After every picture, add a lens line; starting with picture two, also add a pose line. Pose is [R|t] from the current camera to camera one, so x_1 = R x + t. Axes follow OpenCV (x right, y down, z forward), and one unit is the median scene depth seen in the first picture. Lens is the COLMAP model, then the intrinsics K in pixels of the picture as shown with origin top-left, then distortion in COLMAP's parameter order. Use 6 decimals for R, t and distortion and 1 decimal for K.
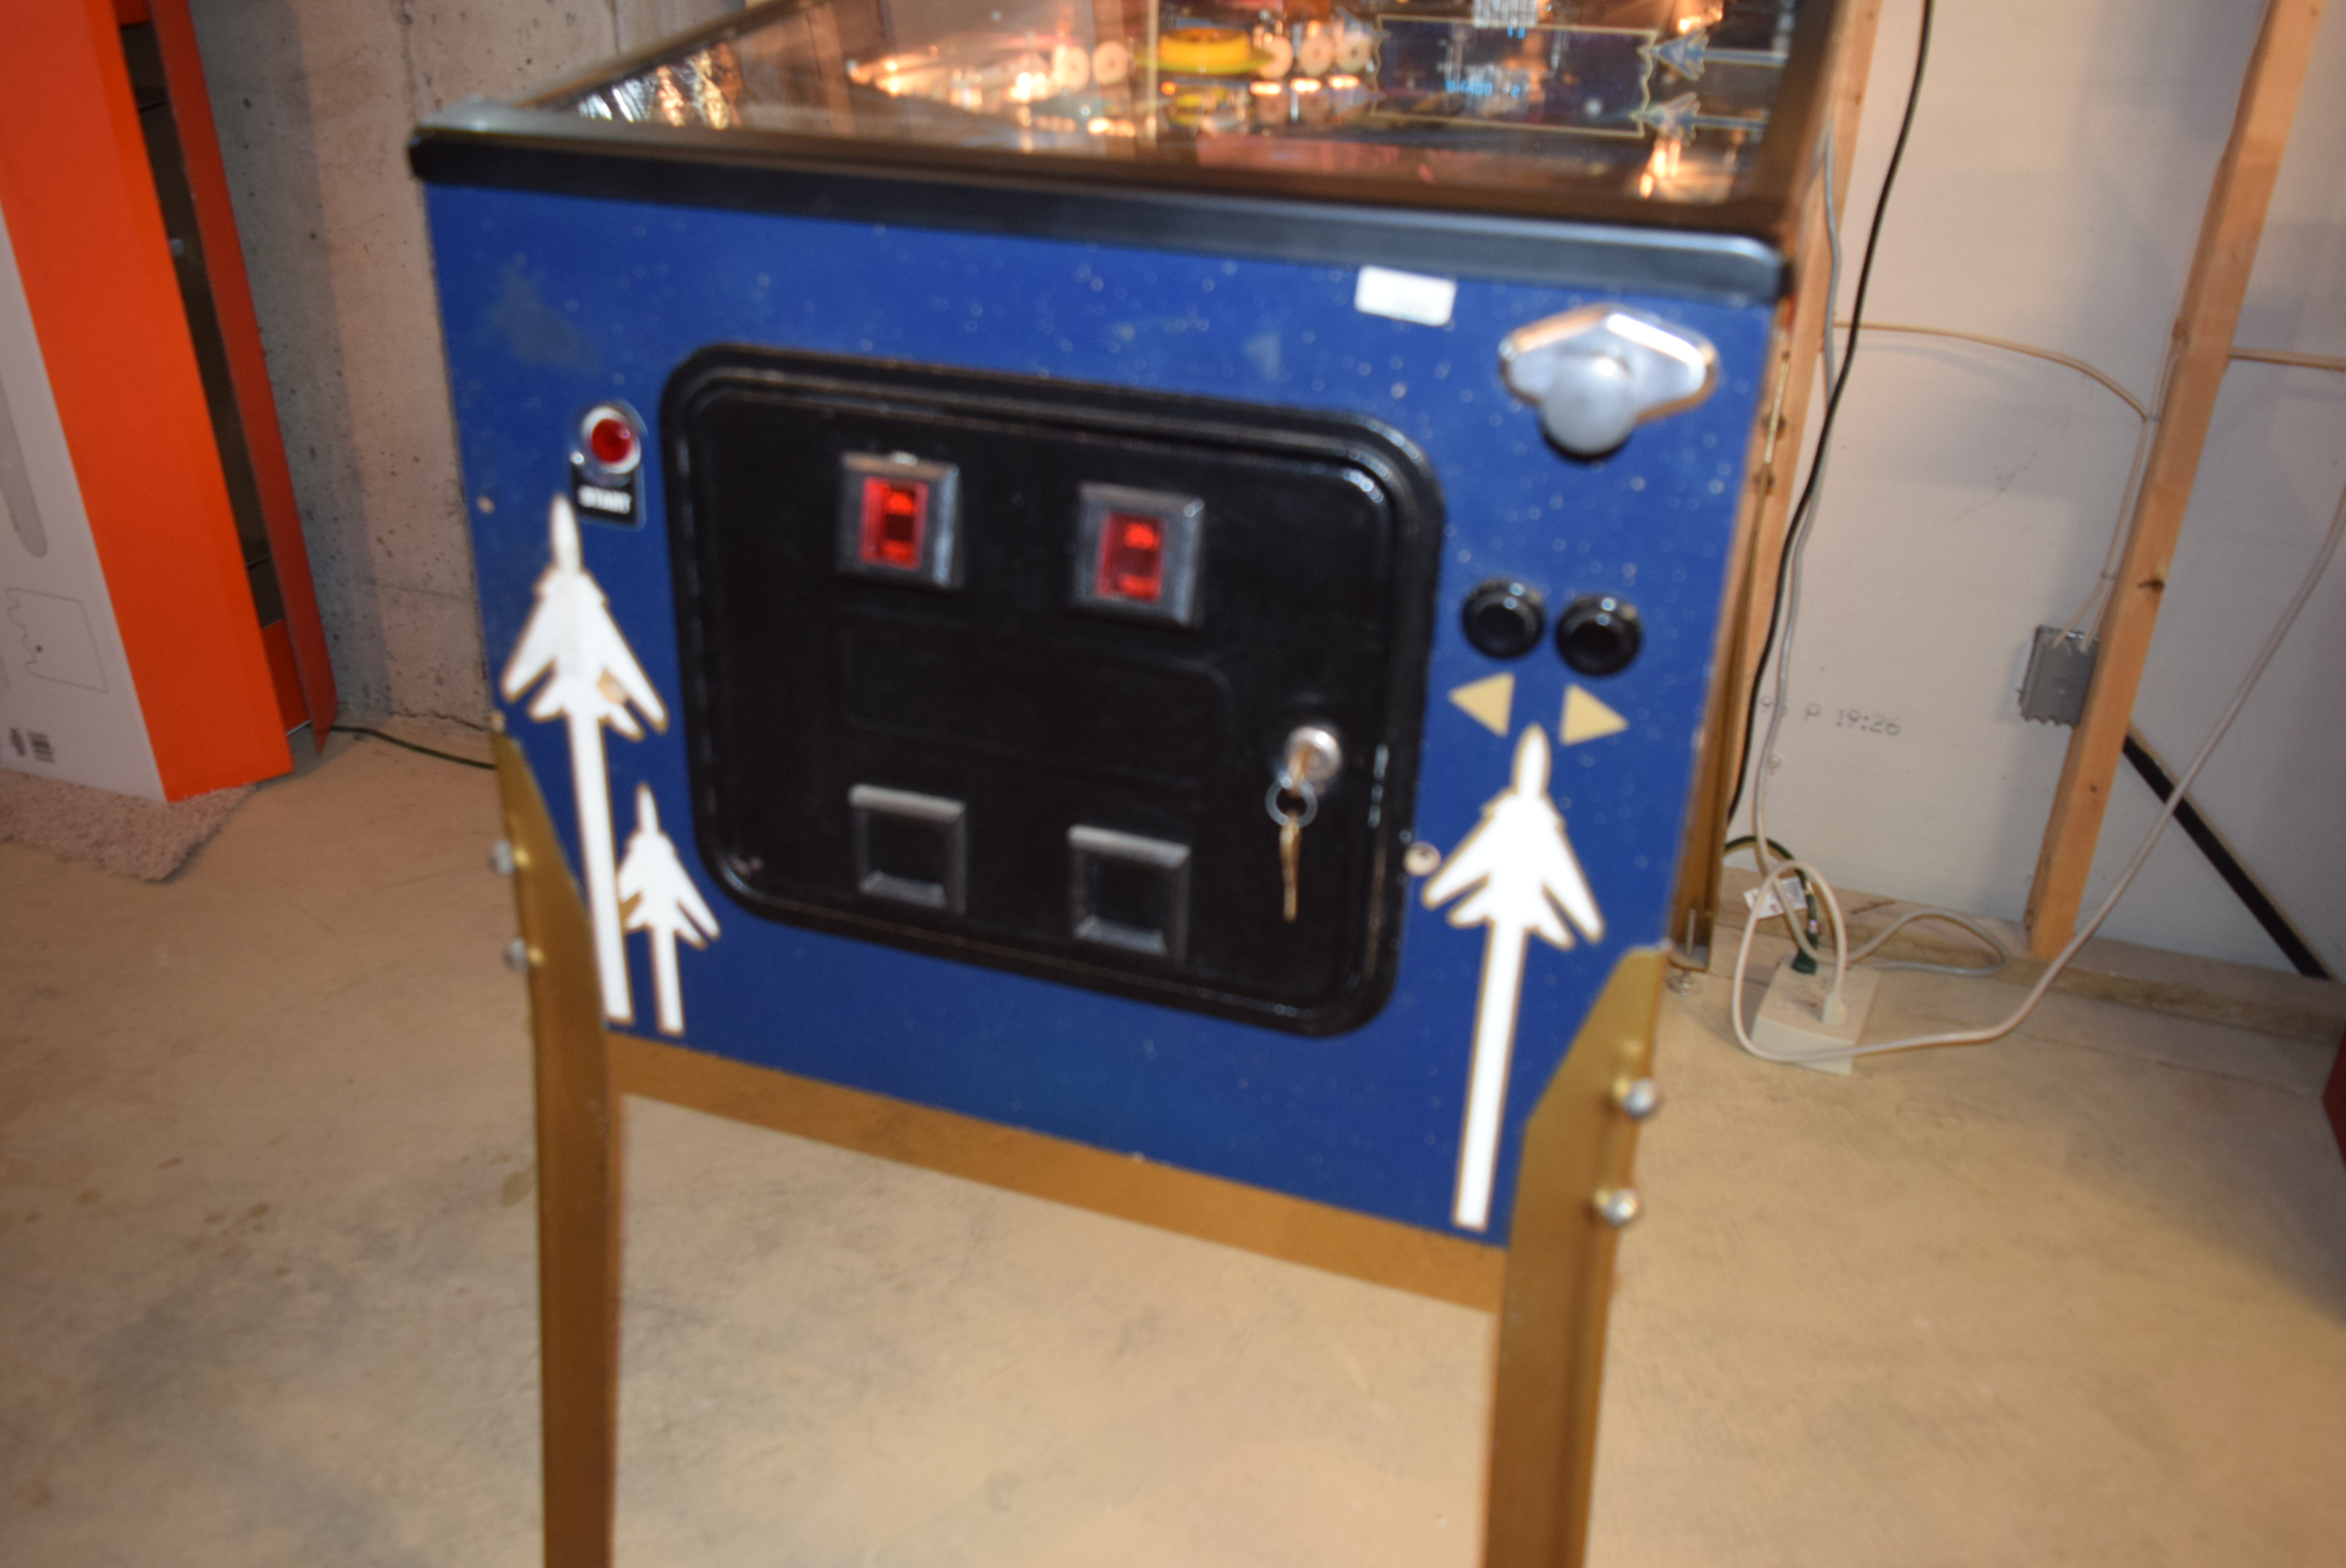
lens RADIAL K [[1832.4, 0, 1161.7], [0, 1832.4, 785.7], [0, 0, 1]] dist [-0.016373, 0.001741]
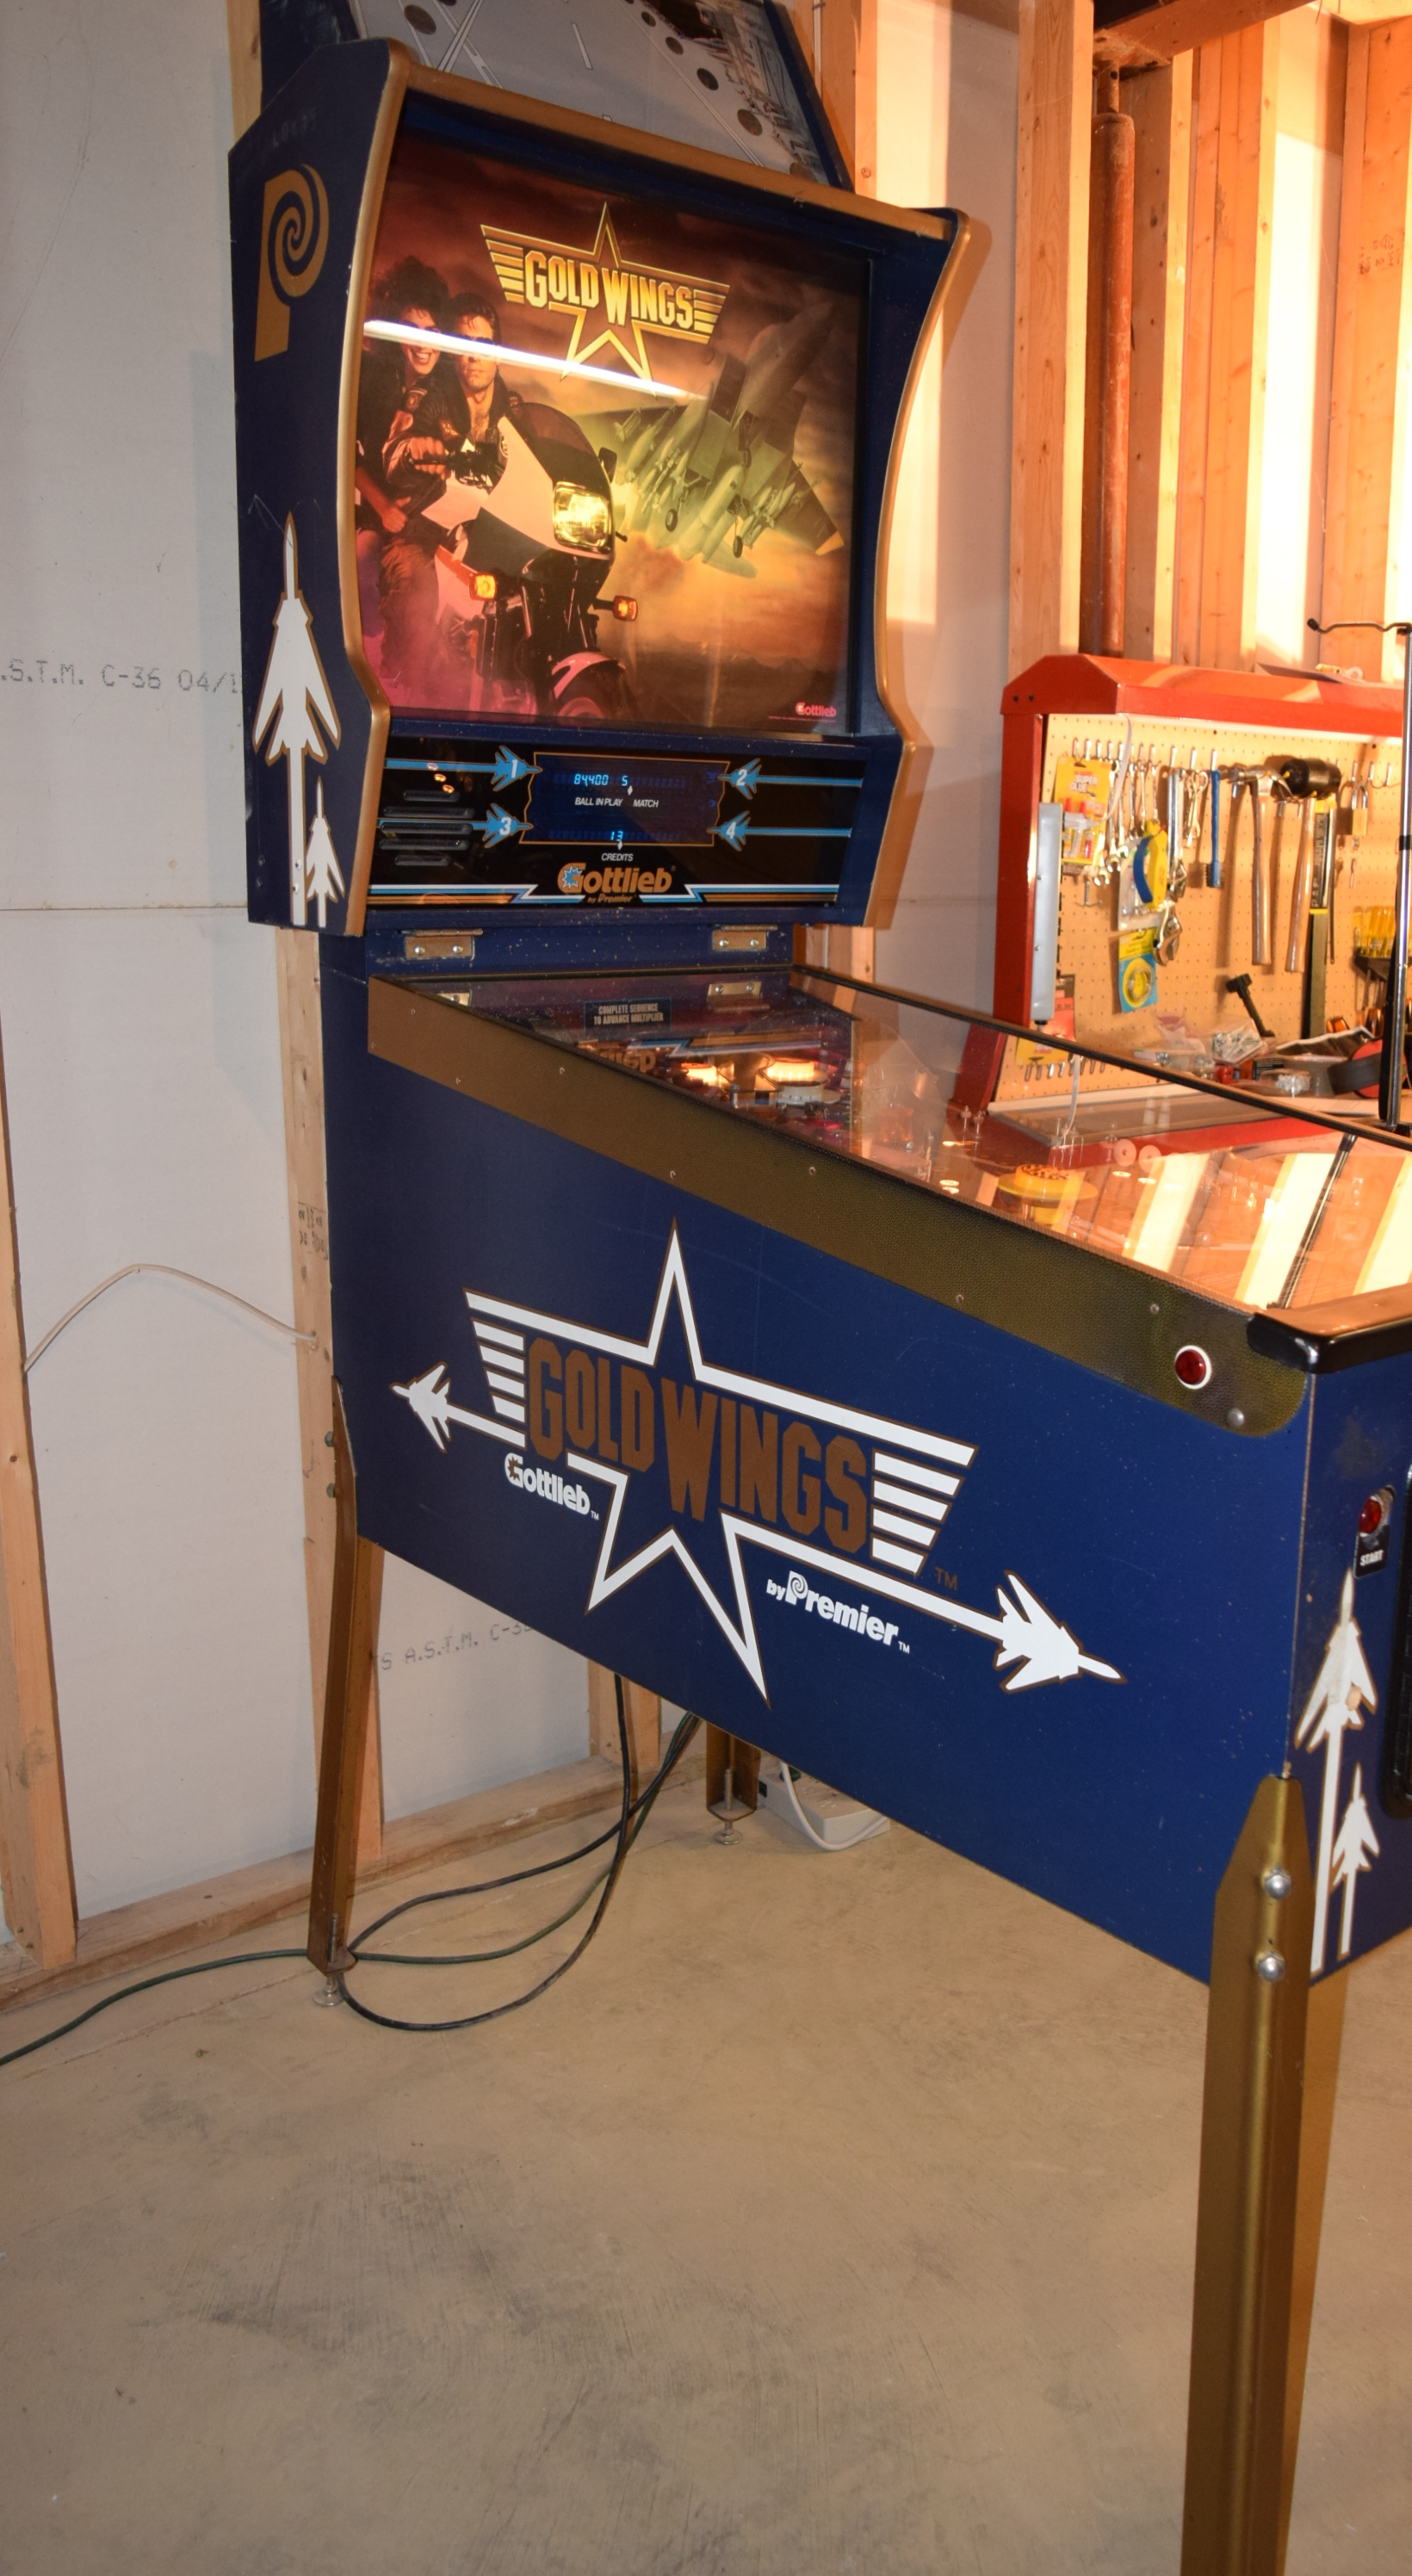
lens RADIAL K [[2005.2, 0, 758.5], [0, 2005.2, 1304.8], [0, 0, 1]] dist [-0.021903, 0.008211]
pose [[0.509043, -0.216378, 0.833100, -1.598603], [0.382651, 0.923873, 0.006145, -0.471551], [-0.771008, 0.315658, 0.553088, 0.402810]]
